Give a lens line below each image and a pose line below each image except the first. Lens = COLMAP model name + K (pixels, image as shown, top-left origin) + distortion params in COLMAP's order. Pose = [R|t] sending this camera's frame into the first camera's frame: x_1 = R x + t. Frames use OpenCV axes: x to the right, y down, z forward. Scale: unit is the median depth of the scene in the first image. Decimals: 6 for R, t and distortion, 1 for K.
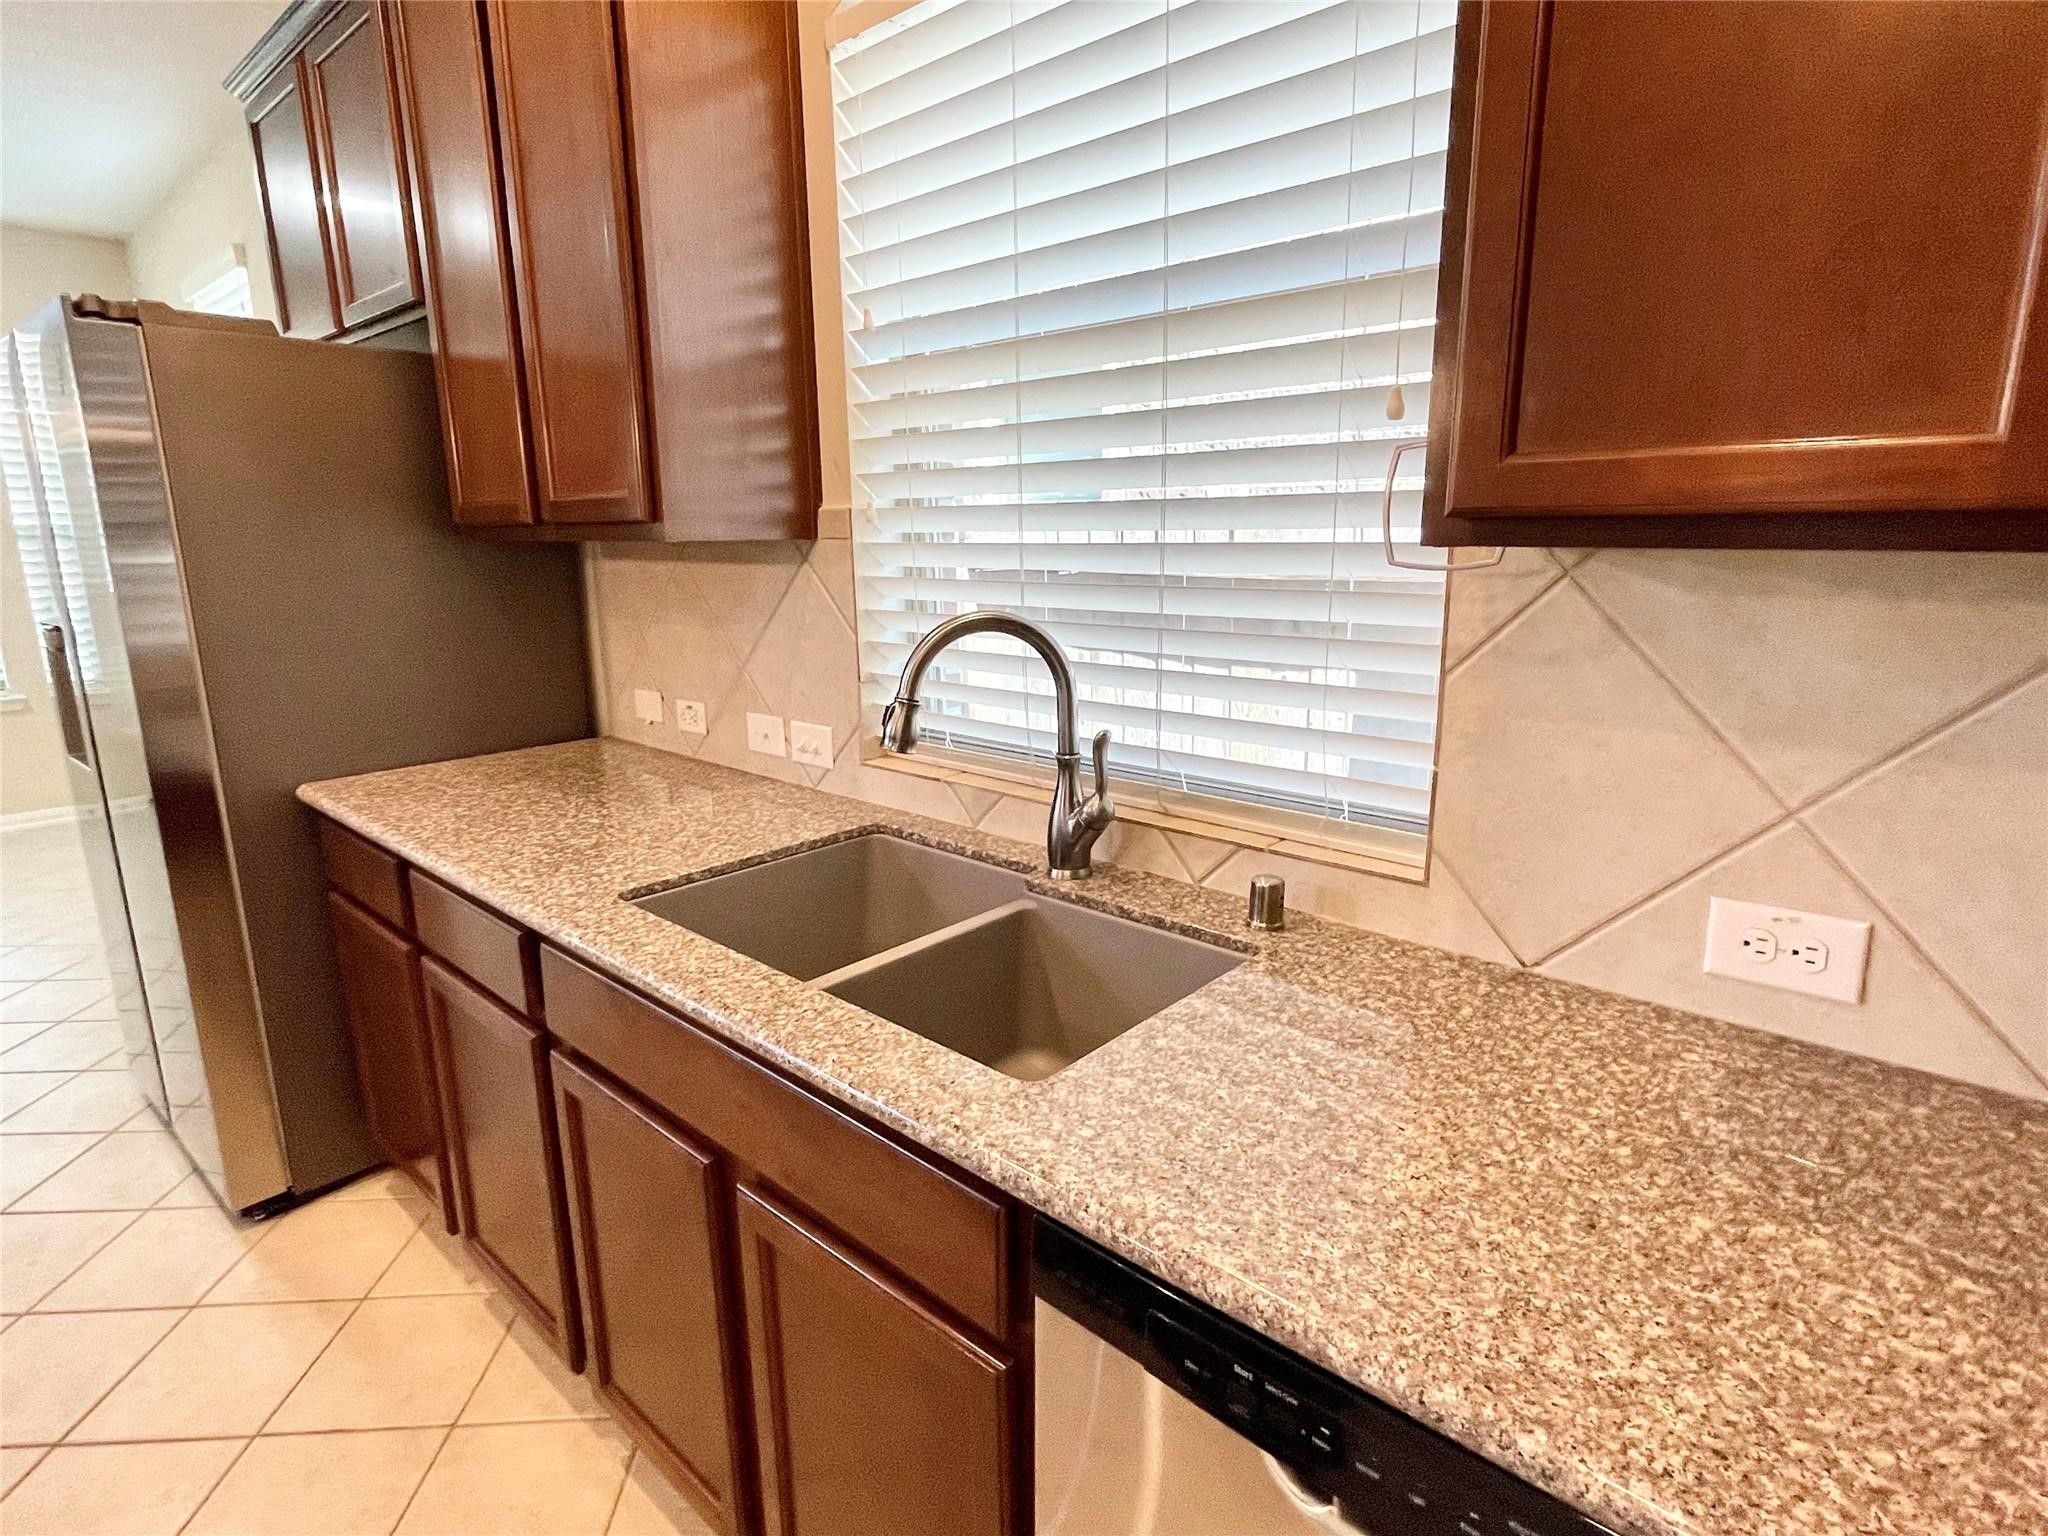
lens RADIAL K [[1058.5, 0, 1024.0], [0, 1058.5, 768.0], [0, 0, 1]] dist [-0.005689, -0.000207]
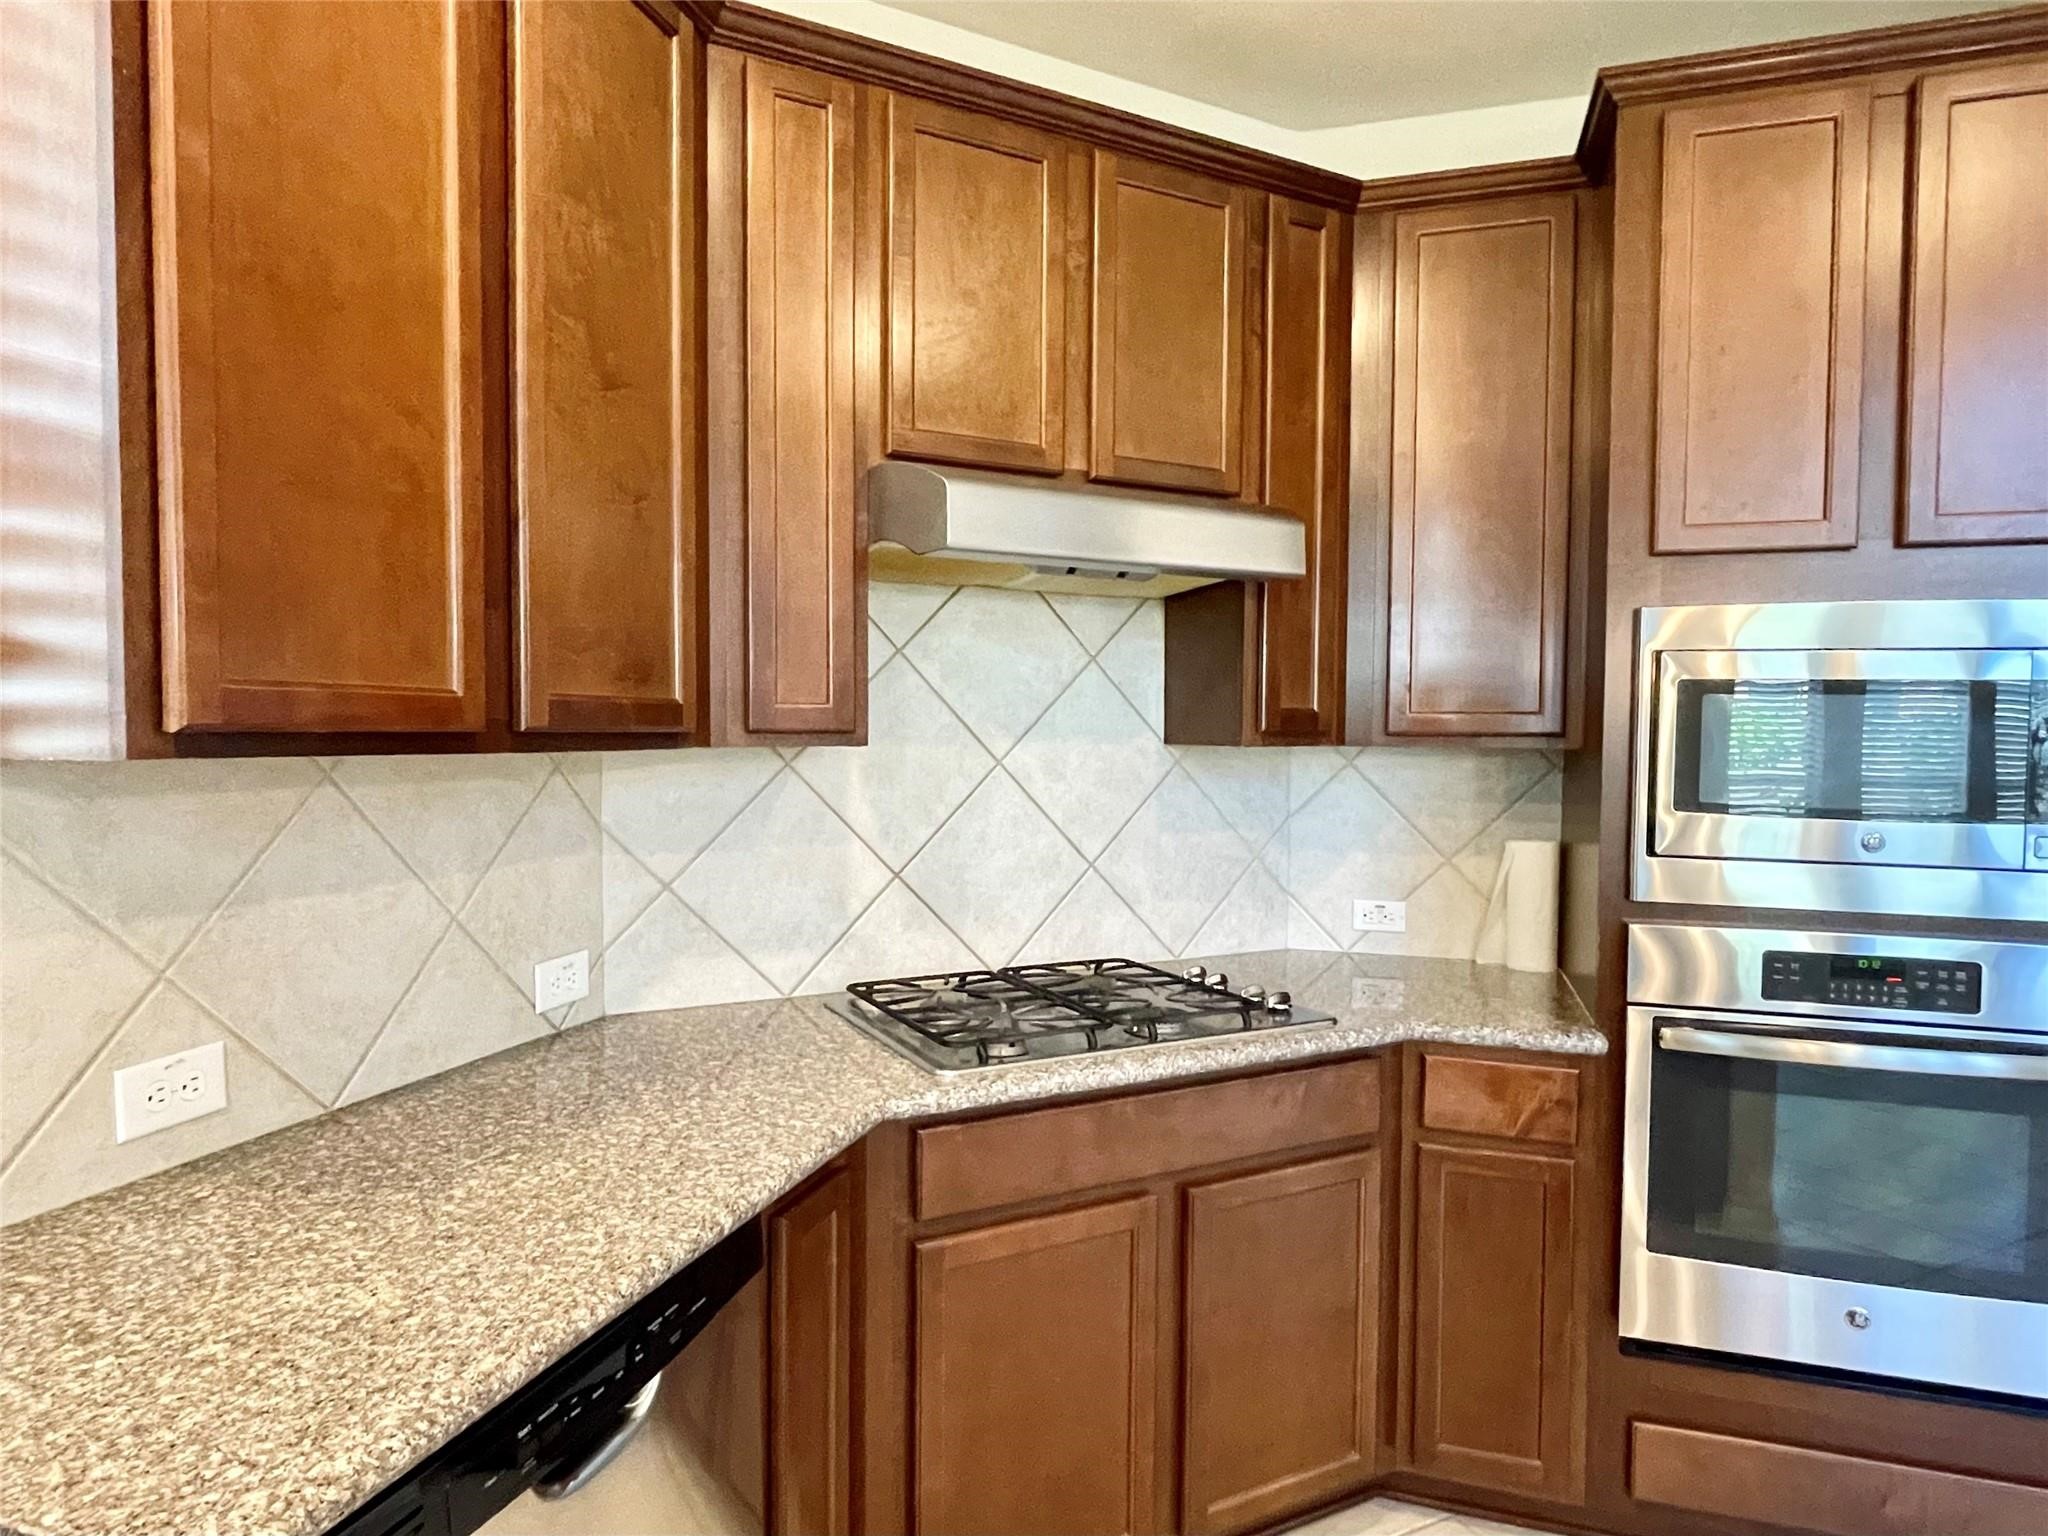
lens RADIAL K [[1058.5, 0, 1024.0], [0, 1058.5, 768.0], [0, 0, 1]] dist [-0.005689, -0.000207]
pose [[-0.392422, -0.026169, 0.919413, -0.771135], [0.203581, 0.972332, 0.114567, -0.126559], [-0.896972, 0.232134, -0.376237, 0.543784]]
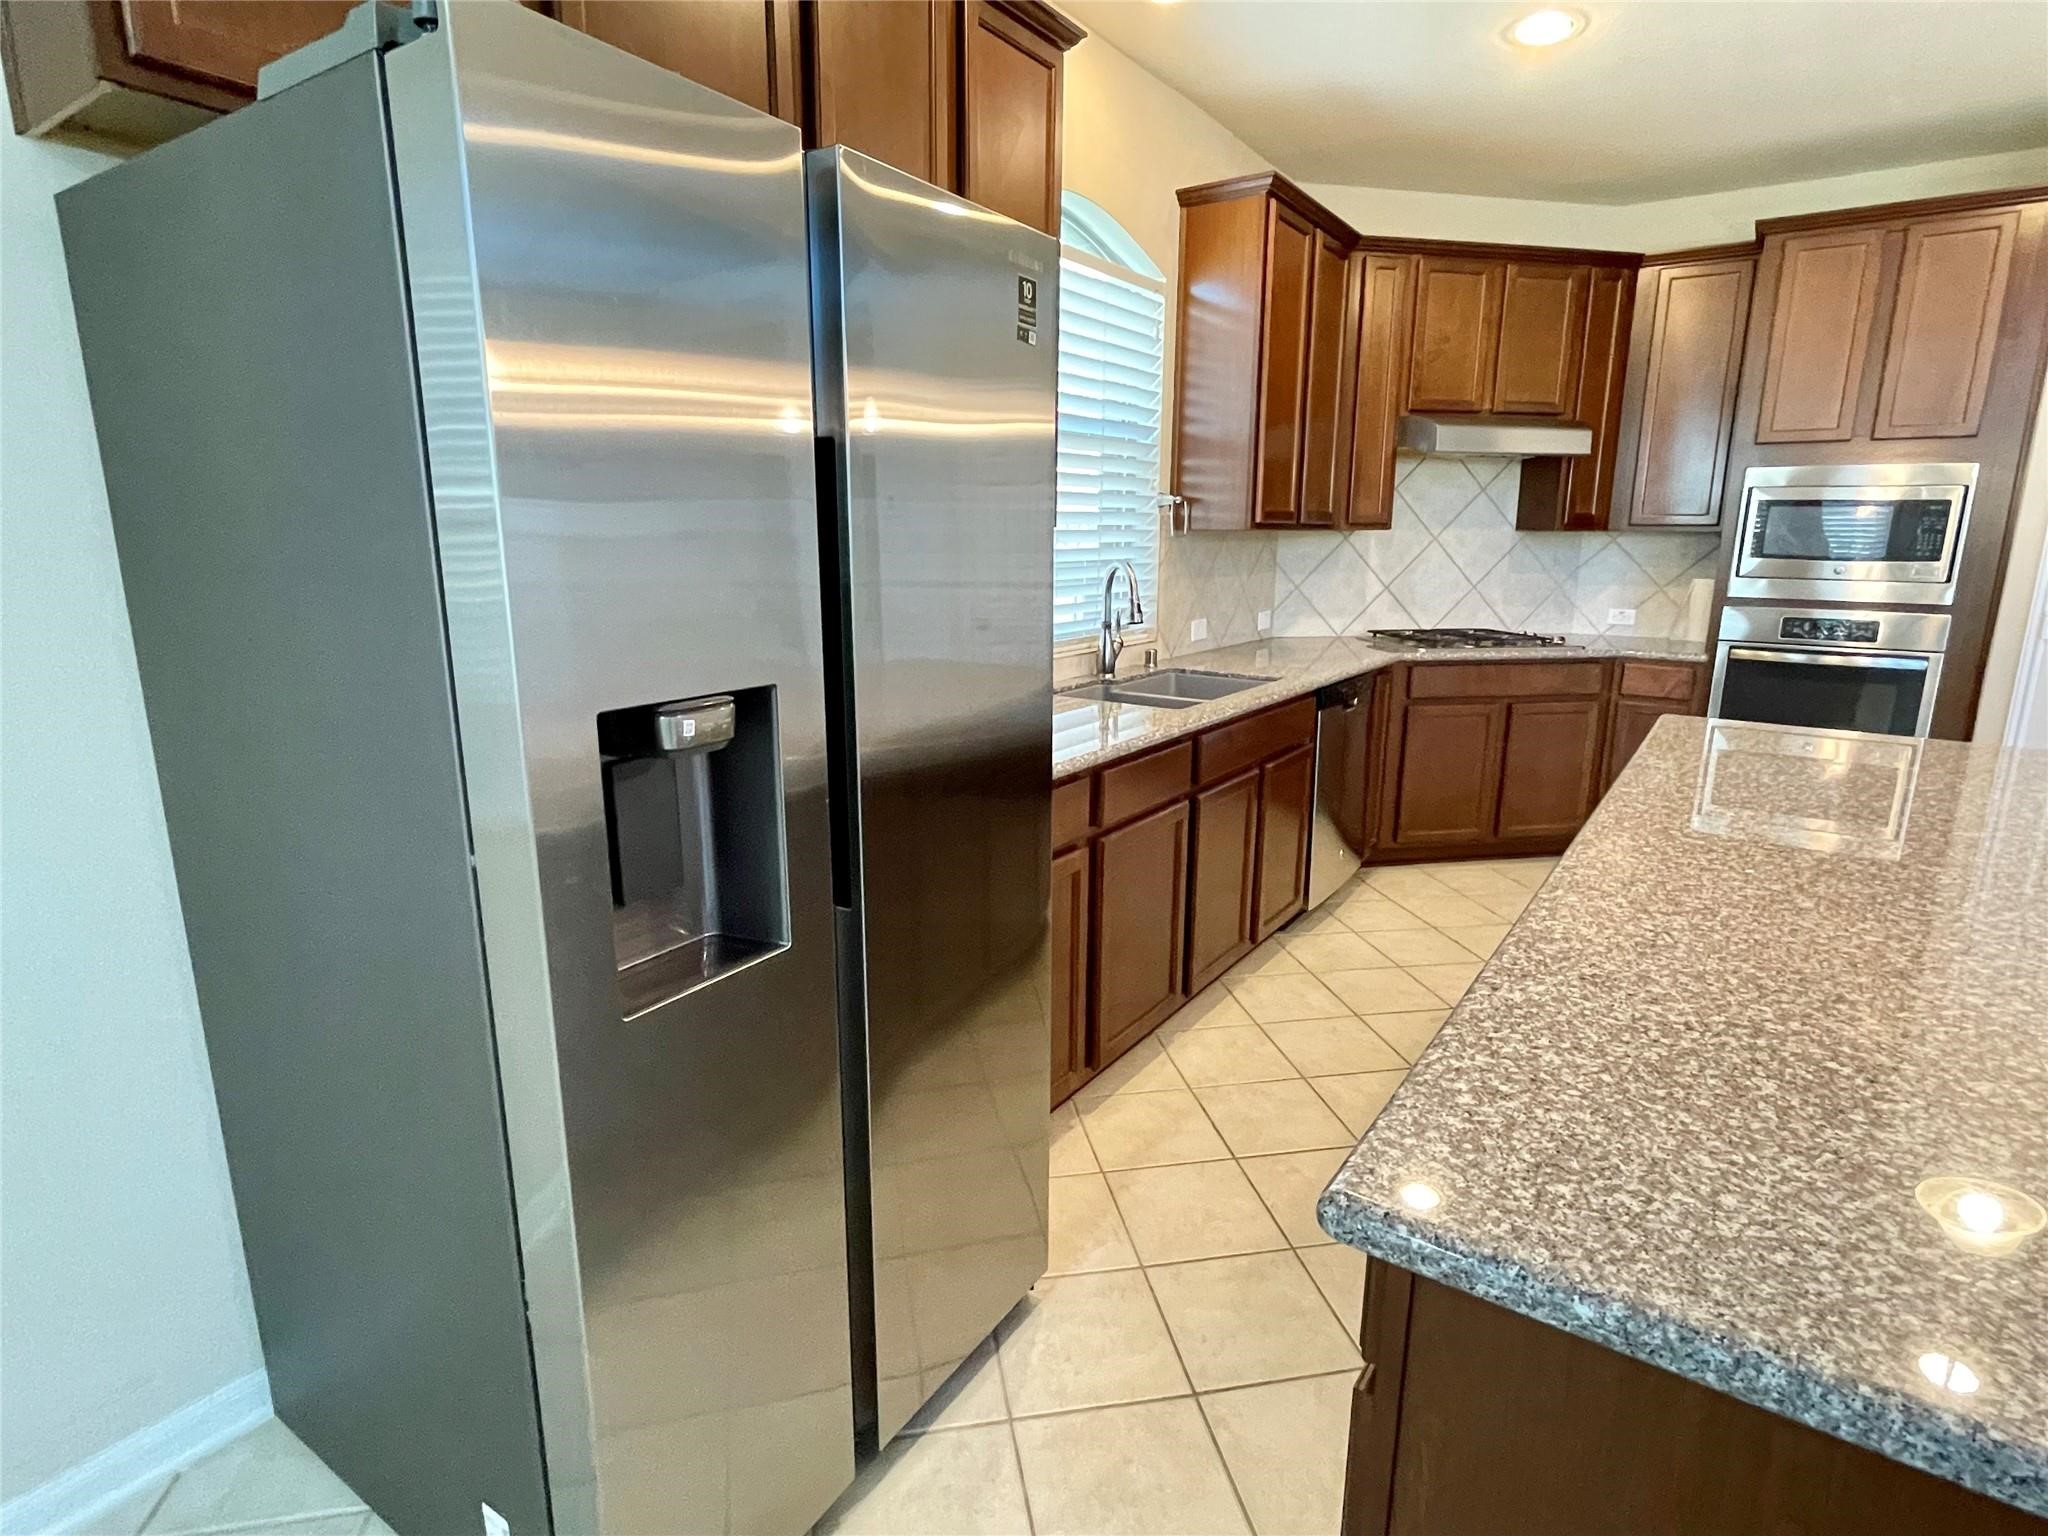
lens RADIAL K [[1058.5, 0, 1024.0], [0, 1058.5, 768.0], [0, 0, 1]] dist [-0.005689, -0.000207]
pose [[-0.123771, -0.207563, 0.970360, -3.727028], [0.219958, 0.947814, 0.230796, -0.469097], [-0.967626, 0.242005, -0.071656, 2.370394]]
